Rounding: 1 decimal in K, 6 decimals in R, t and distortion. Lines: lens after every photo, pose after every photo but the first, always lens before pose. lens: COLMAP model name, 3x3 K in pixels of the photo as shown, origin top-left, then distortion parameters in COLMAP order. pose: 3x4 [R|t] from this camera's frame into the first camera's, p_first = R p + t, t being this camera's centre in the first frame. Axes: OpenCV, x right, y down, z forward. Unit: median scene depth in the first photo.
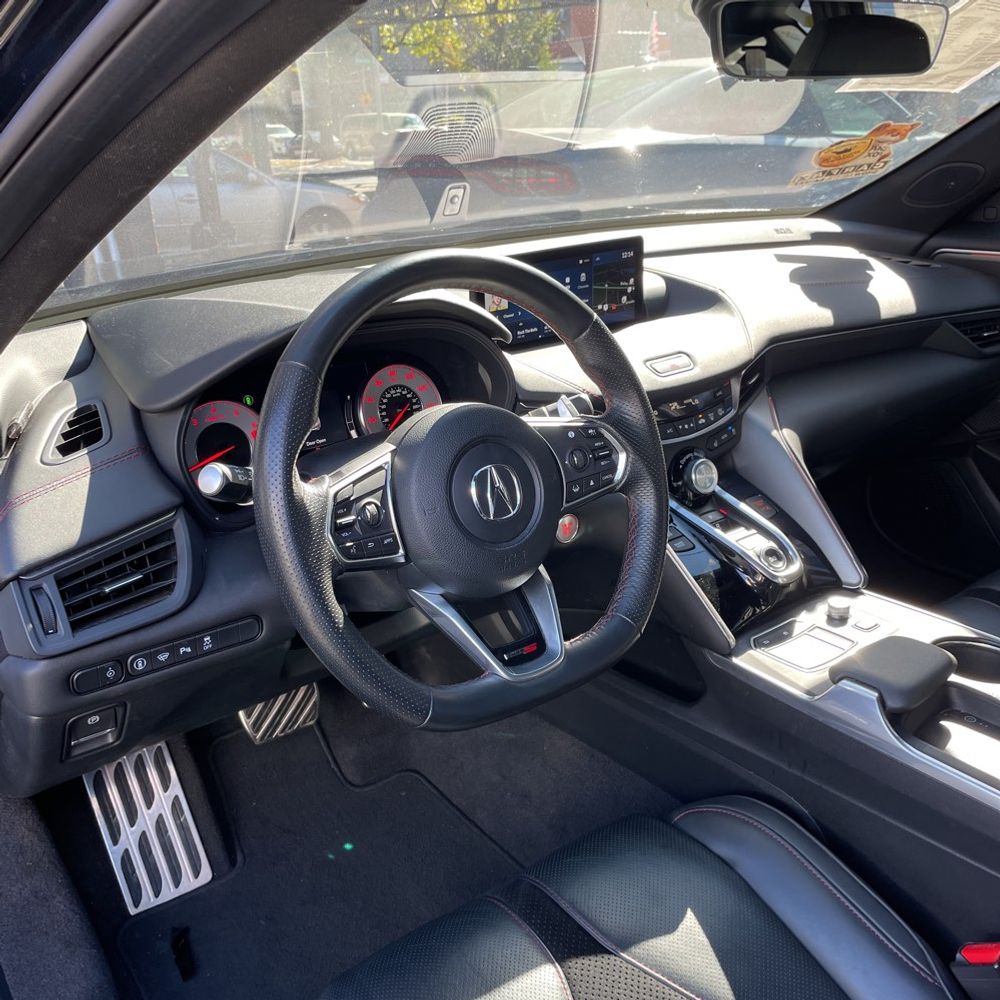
lens RADIAL K [[1002.4, 0, 500.0], [0, 1002.4, 486.2], [0, 0, 1]] dist [0.094601, -0.126488]
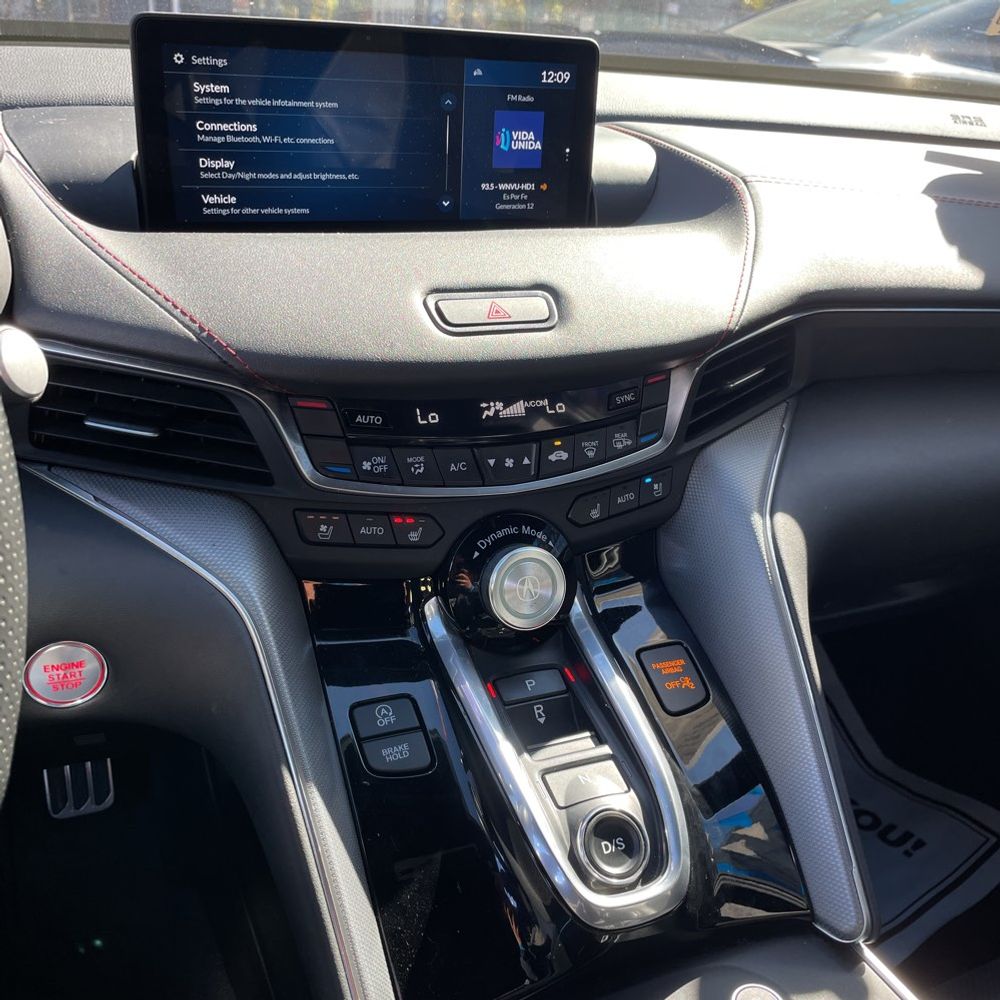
lens RADIAL K [[1002.4, 0, 500.0], [0, 1002.4, 486.2], [0, 0, 1]] dist [0.094601, -0.126488]
pose [[0.963032, 0.187541, -0.193385, 0.255623], [-0.175562, 0.981415, 0.077479, -0.078965], [0.204322, -0.040664, 0.978059, 0.569112]]
